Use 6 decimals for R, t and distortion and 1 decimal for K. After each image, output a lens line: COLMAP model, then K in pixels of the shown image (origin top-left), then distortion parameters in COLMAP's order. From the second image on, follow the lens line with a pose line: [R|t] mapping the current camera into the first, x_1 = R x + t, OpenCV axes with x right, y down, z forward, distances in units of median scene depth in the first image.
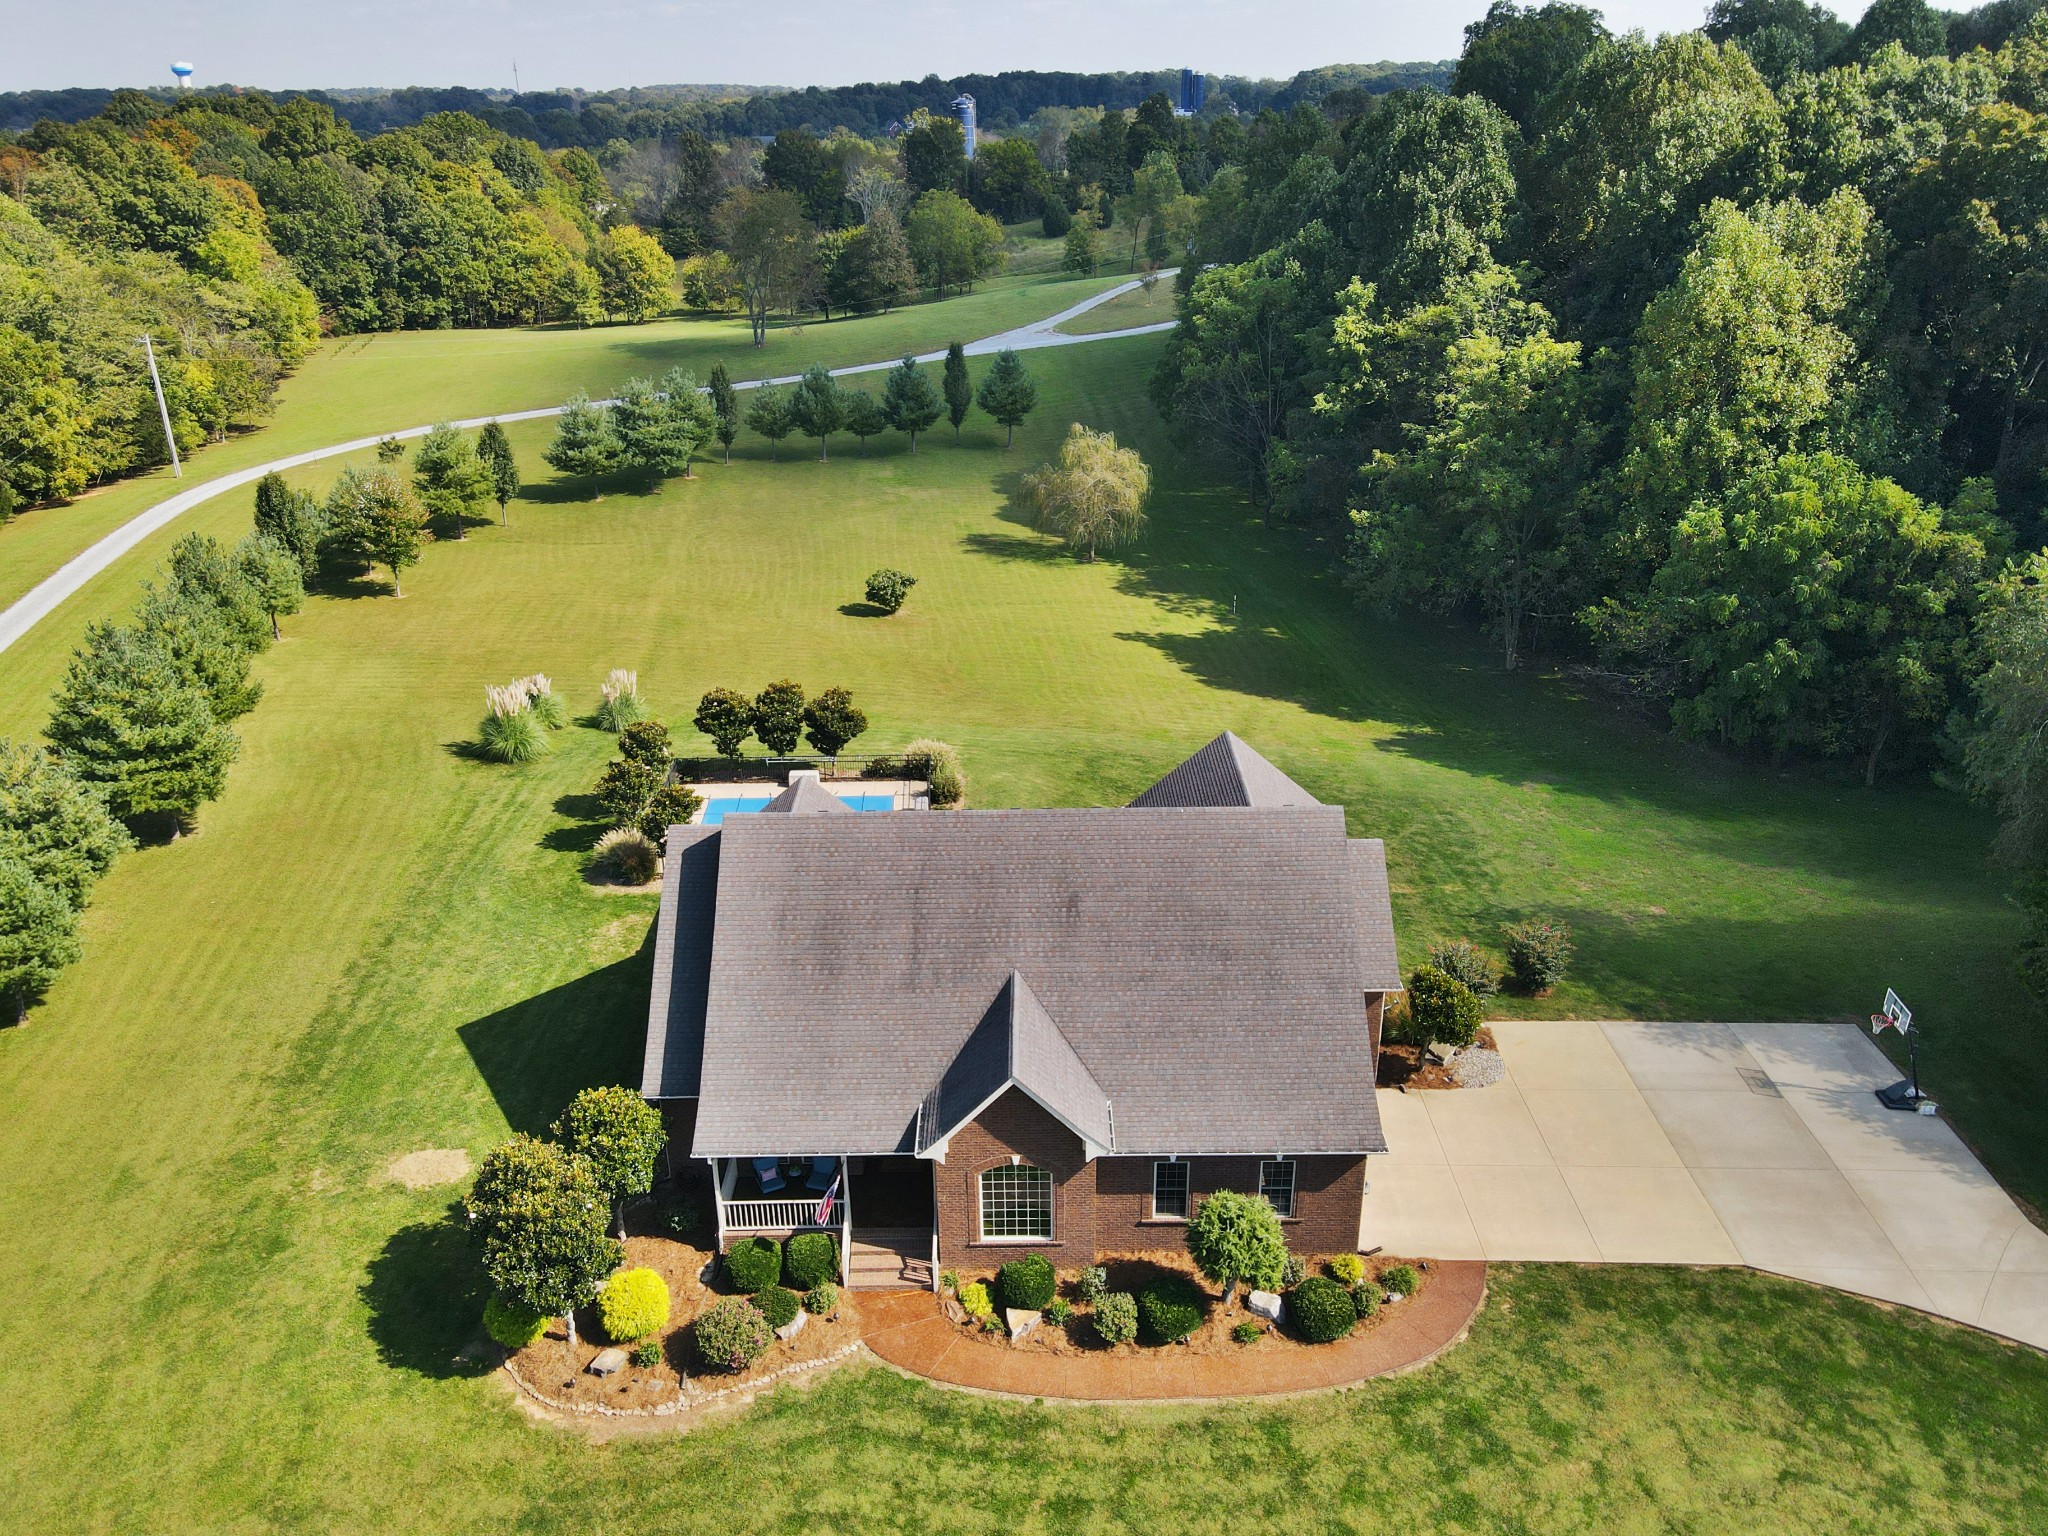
lens RADIAL K [[1505.0, 0, 1020.0], [0, 1505.0, 762.9], [0, 0, 1]] dist [-0.001624, 0.024939]
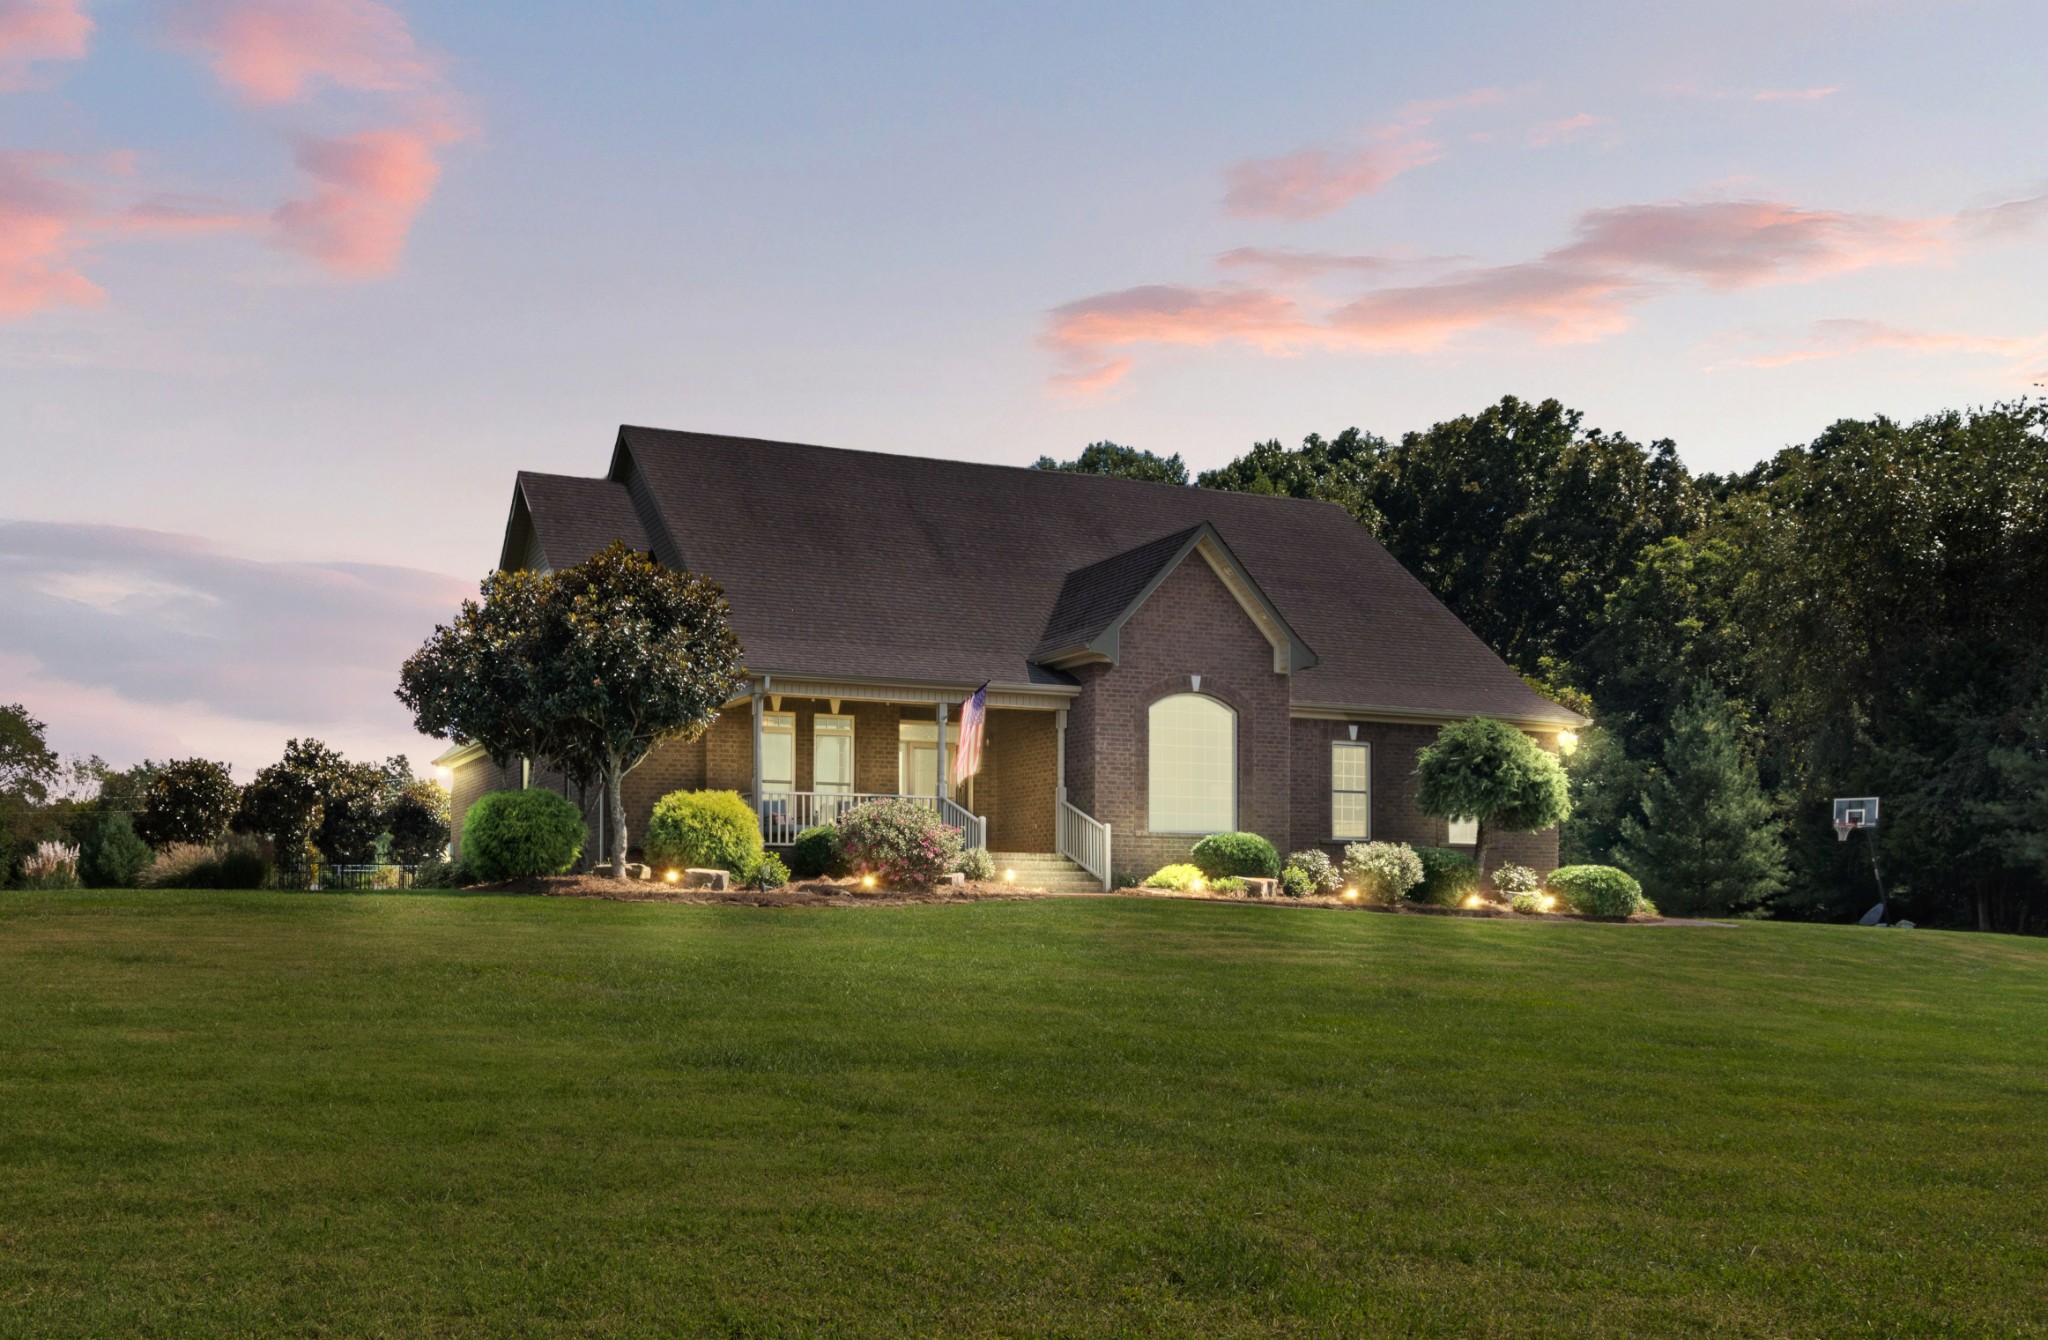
lens RADIAL K [[1778.1, 0, 821.0], [0, 1778.1, 932.7], [0, 0, 1]] dist [-0.018635, -0.002452]
pose [[0.930863, 0.011530, 0.365187, -0.470775], [0.135751, 0.917038, -0.374983, 0.663871], [-0.339214, 0.398632, 0.852072, 0.406311]]
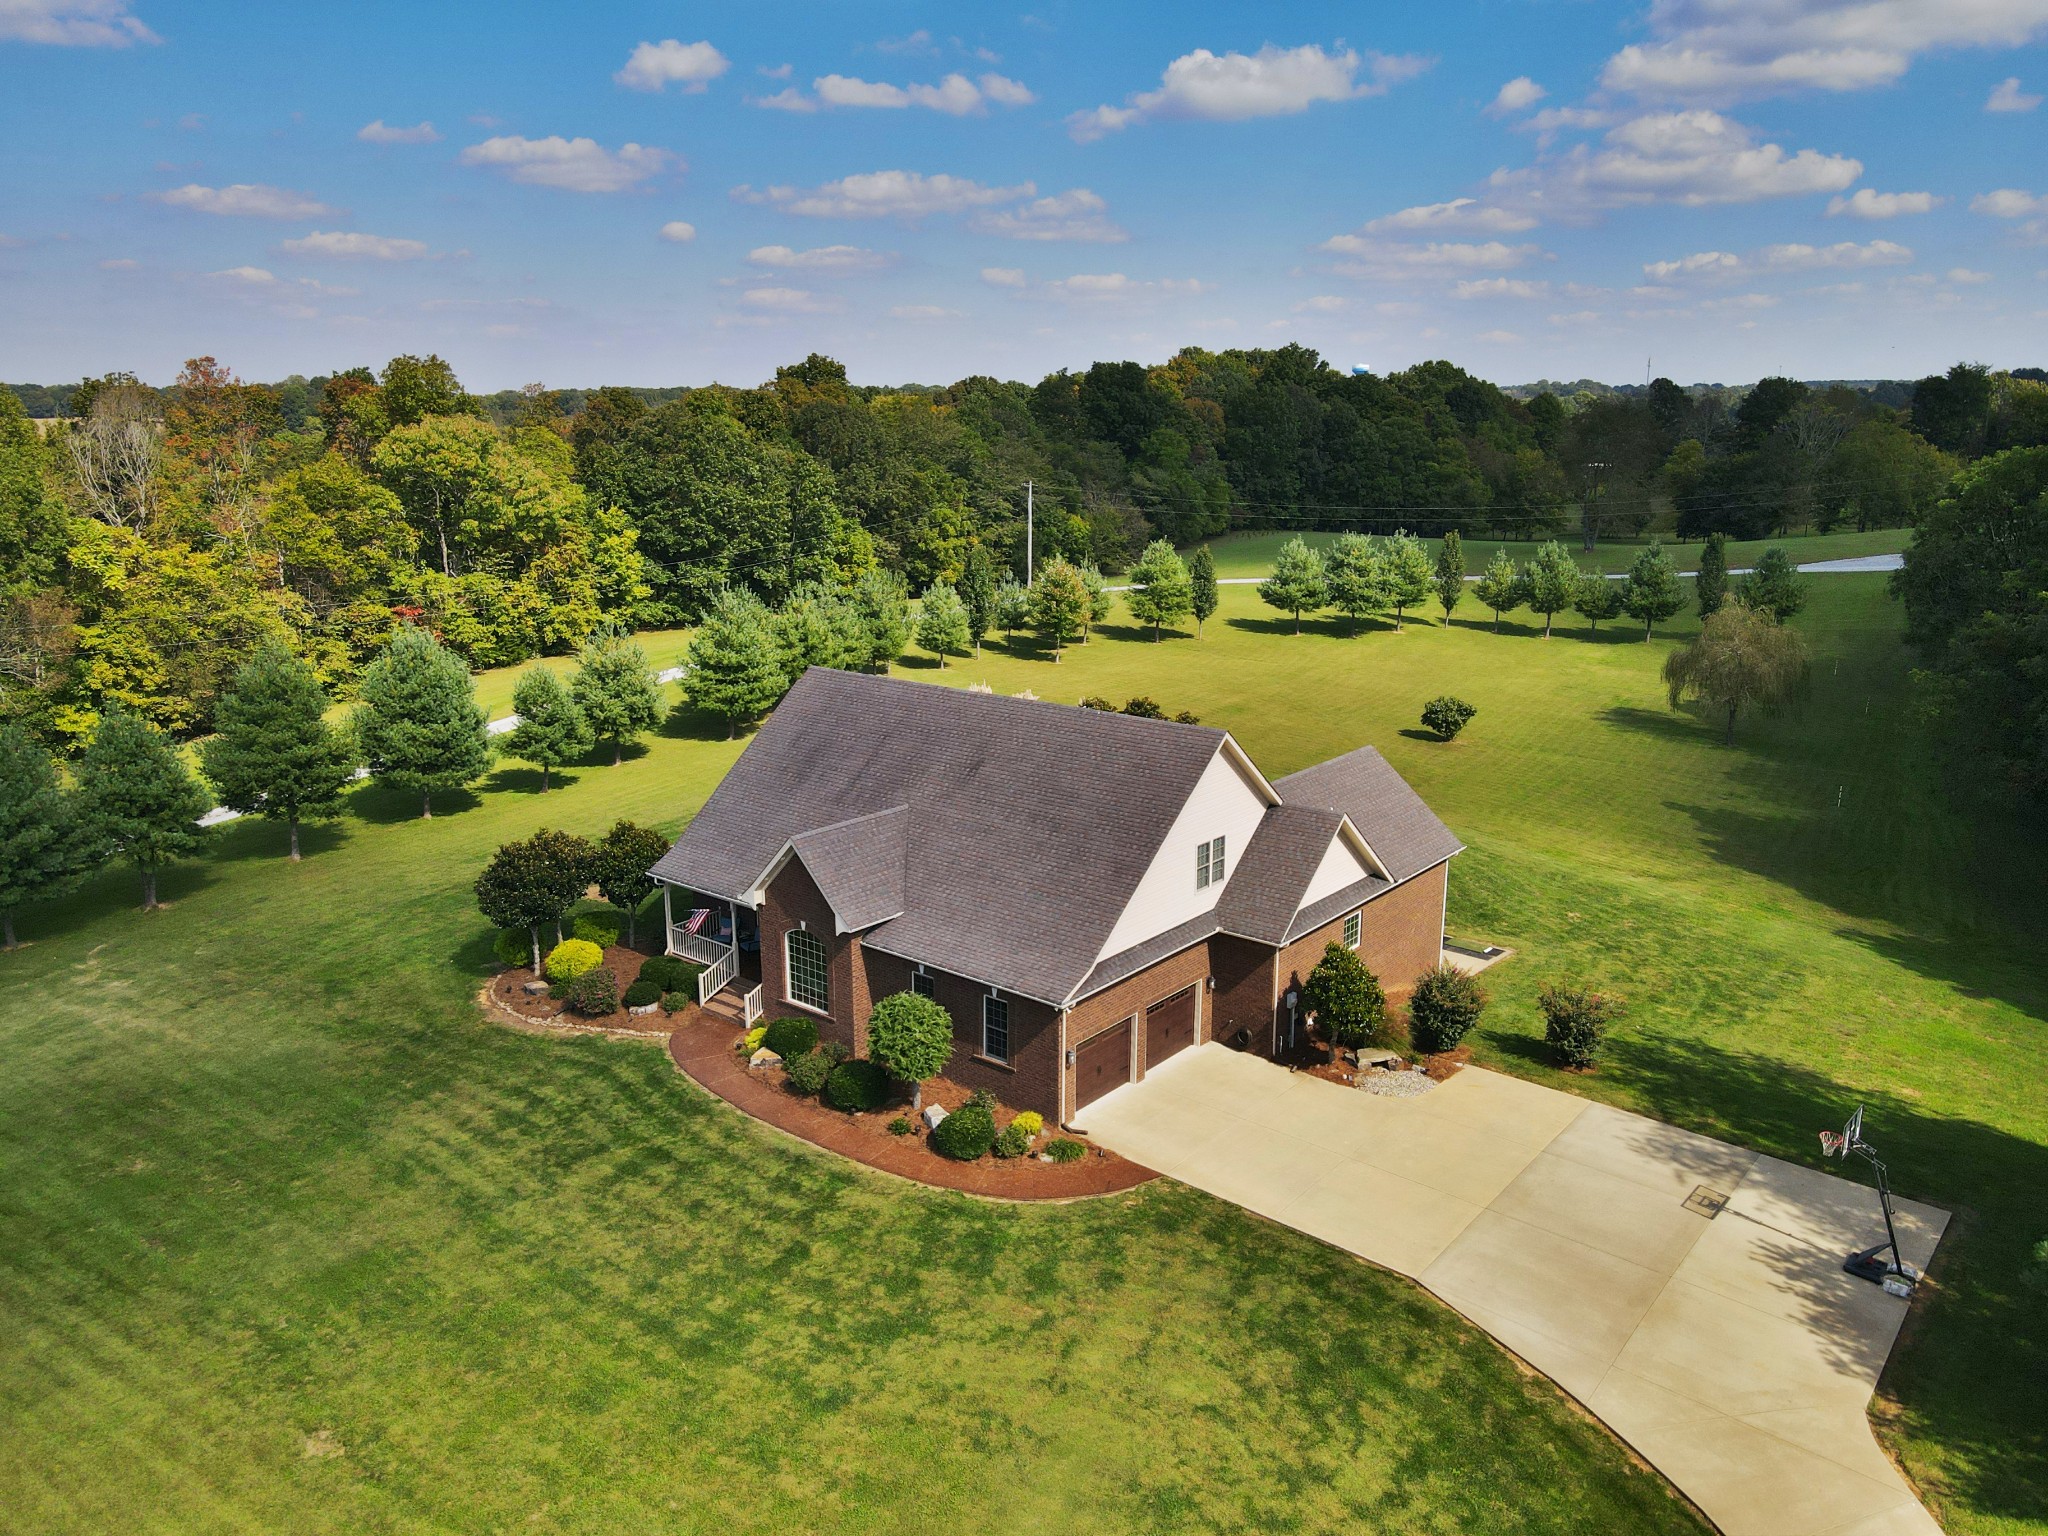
lens RADIAL K [[1505.0, 0, 1019.1], [0, 1505.0, 757.4], [0, 0, 1]] dist [-0.001624, 0.024939]
pose [[0.767901, 0.156324, -0.621201, 0.853760], [-0.265534, 0.960203, -0.086609, 0.196447], [0.582940, 0.231457, 0.778851, 0.146230]]
